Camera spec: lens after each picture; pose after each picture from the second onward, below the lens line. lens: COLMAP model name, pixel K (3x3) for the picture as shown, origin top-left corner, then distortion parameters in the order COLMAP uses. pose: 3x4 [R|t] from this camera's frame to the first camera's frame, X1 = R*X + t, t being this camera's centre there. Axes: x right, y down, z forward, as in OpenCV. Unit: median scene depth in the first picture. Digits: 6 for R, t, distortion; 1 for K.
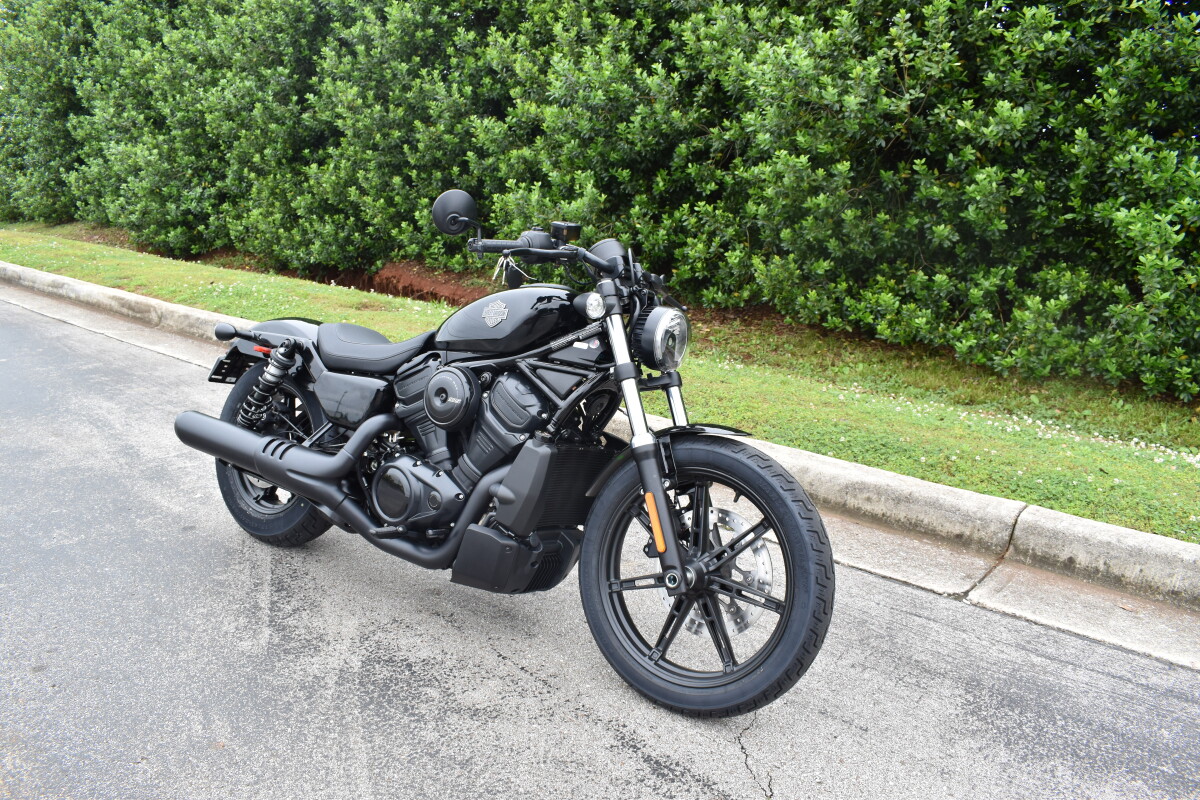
lens RADIAL K [[916.4, 0, 600.0], [0, 916.4, 400.0], [0, 0, 1]] dist [-0.070483, -0.001075]
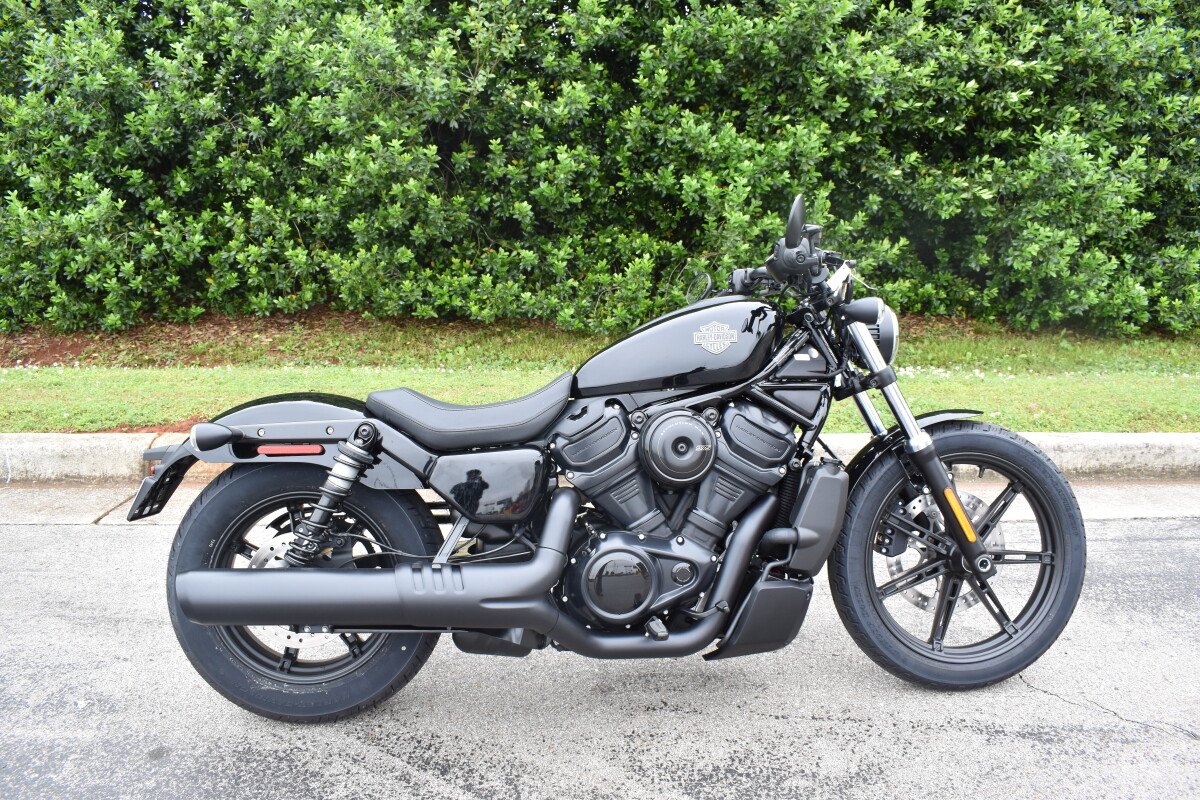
lens RADIAL K [[916.4, 0, 600.0], [0, 916.4, 400.0], [0, 0, 1]] dist [-0.070483, -0.001075]
pose [[0.778905, -0.195835, 0.595781, -0.223285], [0.184757, 0.979489, 0.080416, -0.039227], [-0.599309, 0.047439, 0.799111, 0.121376]]
